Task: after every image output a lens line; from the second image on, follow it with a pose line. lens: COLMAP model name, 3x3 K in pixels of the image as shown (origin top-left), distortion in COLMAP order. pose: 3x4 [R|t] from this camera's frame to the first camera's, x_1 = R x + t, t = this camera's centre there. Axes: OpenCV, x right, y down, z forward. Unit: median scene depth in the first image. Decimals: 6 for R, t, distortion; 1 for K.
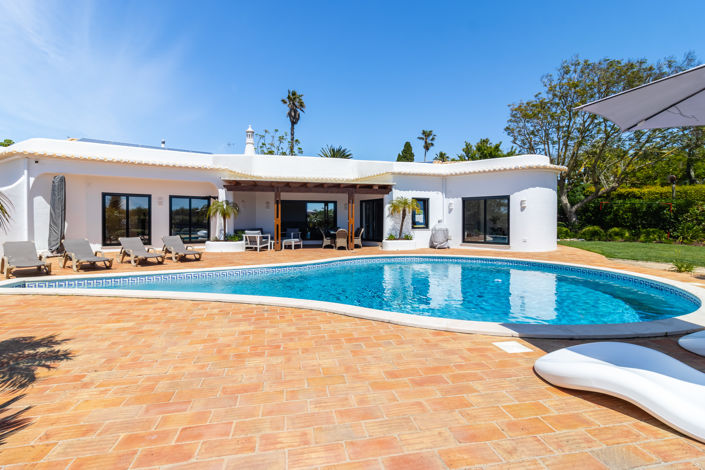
lens RADIAL K [[326.4, 0, 354.1], [0, 326.4, 230.8], [0, 0, 1]] dist [-0.006086, 0.000363]
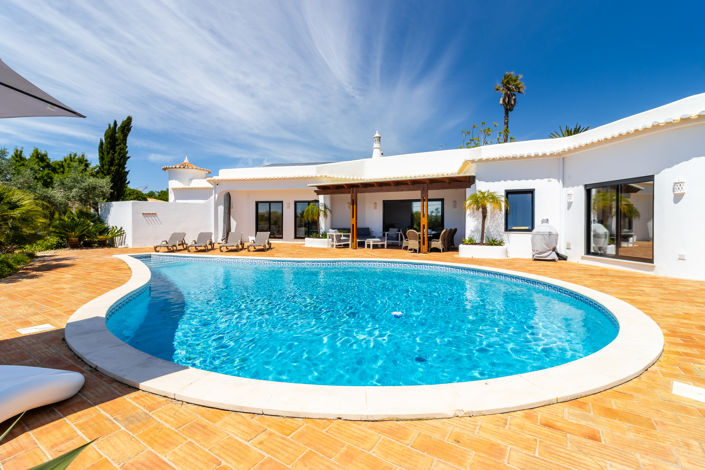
lens RADIAL K [[326.4, 0, 349.2], [0, 326.4, 237.3], [0, 0, 1]] dist [-0.006086, 0.000363]
pose [[0.718402, 0.034216, -0.694786, 0.456629], [-0.019868, 0.999391, 0.028673, -0.006683], [0.695345, -0.006795, 0.718644, 0.213217]]
